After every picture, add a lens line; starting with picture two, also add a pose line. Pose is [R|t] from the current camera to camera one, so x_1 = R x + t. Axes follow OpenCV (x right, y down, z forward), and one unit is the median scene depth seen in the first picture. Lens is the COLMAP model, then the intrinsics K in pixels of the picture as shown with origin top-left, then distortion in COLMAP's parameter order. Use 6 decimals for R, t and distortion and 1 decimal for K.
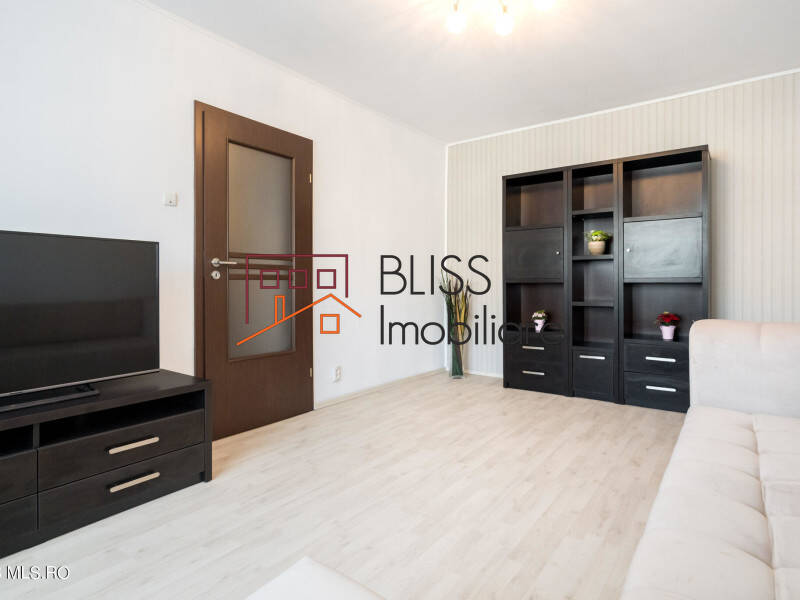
lens RADIAL K [[461.9, 0, 386.3], [0, 461.9, 290.8], [0, 0, 1]] dist [0.001350, 0.000403]
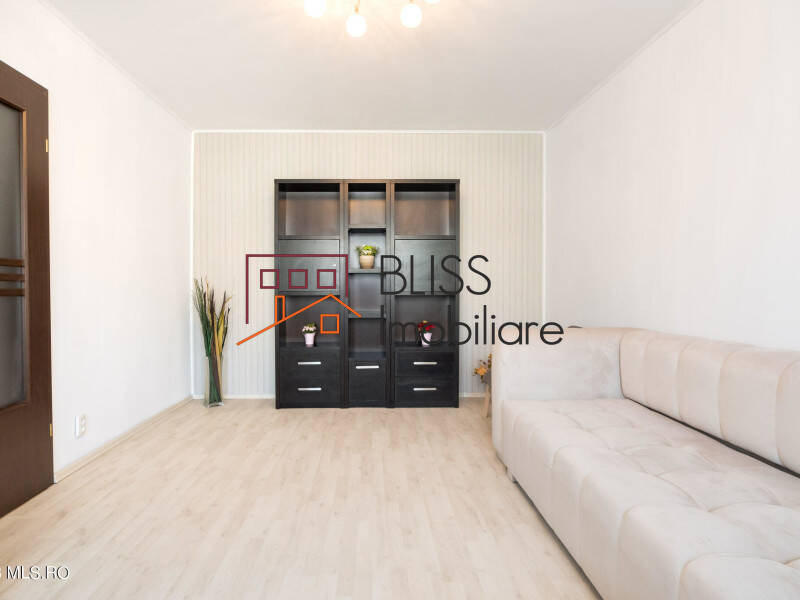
lens RADIAL K [[493.6, 0, 370.5], [0, 493.6, 302.9], [0, 0, 1]] dist [0.001535, 0.002976]
pose [[0.783759, -0.017497, 0.620818, -0.254689], [0.010726, 0.999835, 0.014637, -0.018057], [-0.620972, -0.004813, 0.783818, 0.137115]]
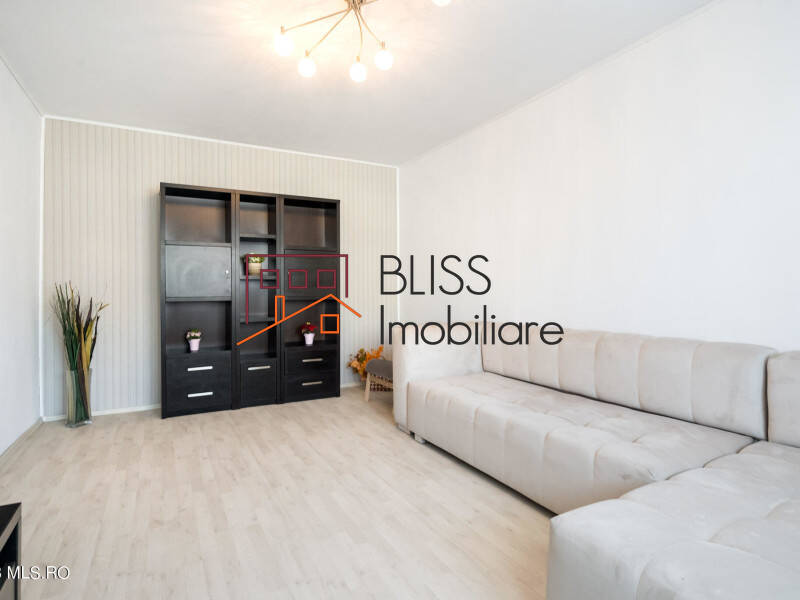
lens RADIAL K [[469.6, 0, 400.0], [0, 469.6, 300.0], [0, 0, 1]] dist [-0.000400, 0.002956]
pose [[0.390597, -0.014601, 0.920446, -0.489919], [0.020450, 0.999765, 0.007181, -0.021041], [-0.920334, 0.016019, 0.390804, 0.270638]]
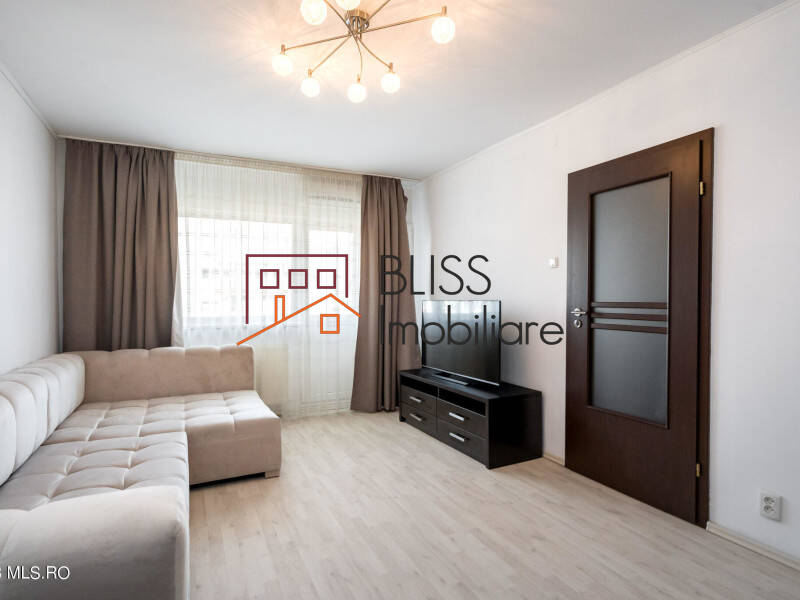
lens RADIAL K [[418.6, 0, 390.1], [0, 418.6, 298.4], [0, 0, 1]] dist [-0.000719, 0.000790]
pose [[-0.445250, -0.002477, -0.895403, 0.627939], [-0.016687, 0.999845, 0.005532, -0.077651], [0.895251, 0.017405, -0.445223, 0.903673]]
